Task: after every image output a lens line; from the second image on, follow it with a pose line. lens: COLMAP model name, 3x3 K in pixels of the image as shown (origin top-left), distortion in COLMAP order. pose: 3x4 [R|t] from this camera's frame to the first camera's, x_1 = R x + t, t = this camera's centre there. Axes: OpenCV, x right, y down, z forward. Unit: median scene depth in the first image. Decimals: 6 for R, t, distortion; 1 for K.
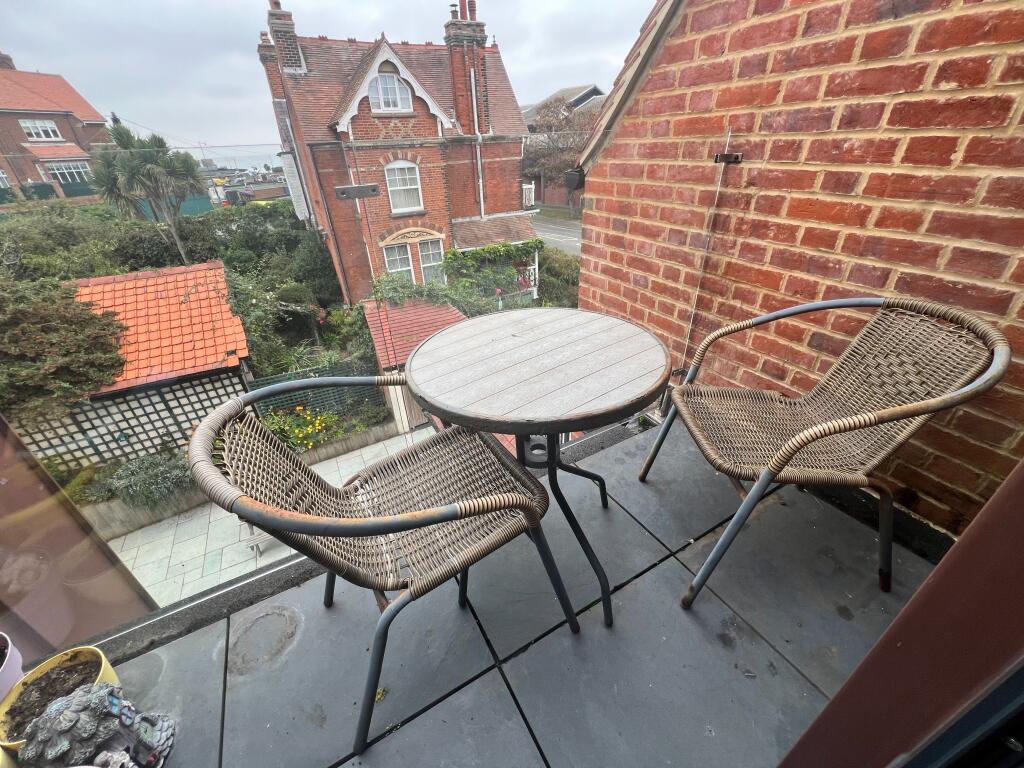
lens RADIAL K [[405.7, 0, 511.8], [0, 405.7, 380.5], [0, 0, 1]] dist [-0.003355, -0.000165]
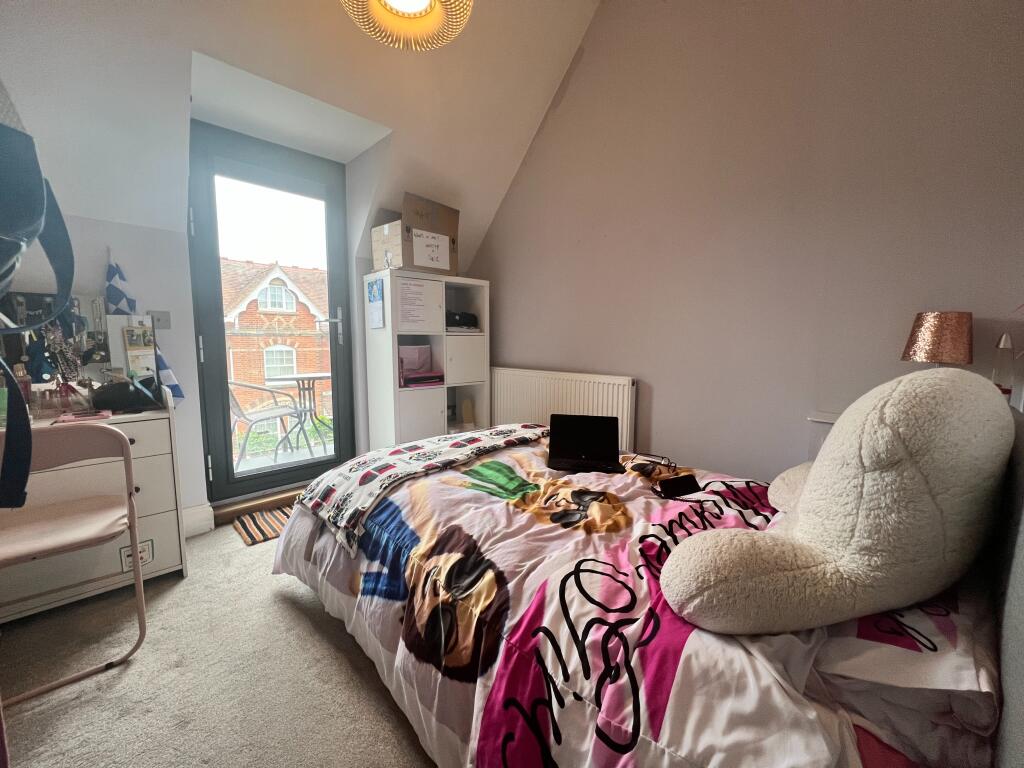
lens RADIAL K [[405.7, 0, 509.8], [0, 405.7, 382.3], [0, 0, 1]] dist [-0.003355, -0.000165]
pose [[0.959868, 0.013598, 0.280122, 0.051695], [0.104489, 0.909572, -0.402196, 0.127998], [-0.260260, 0.415324, 0.871648, -0.205301]]
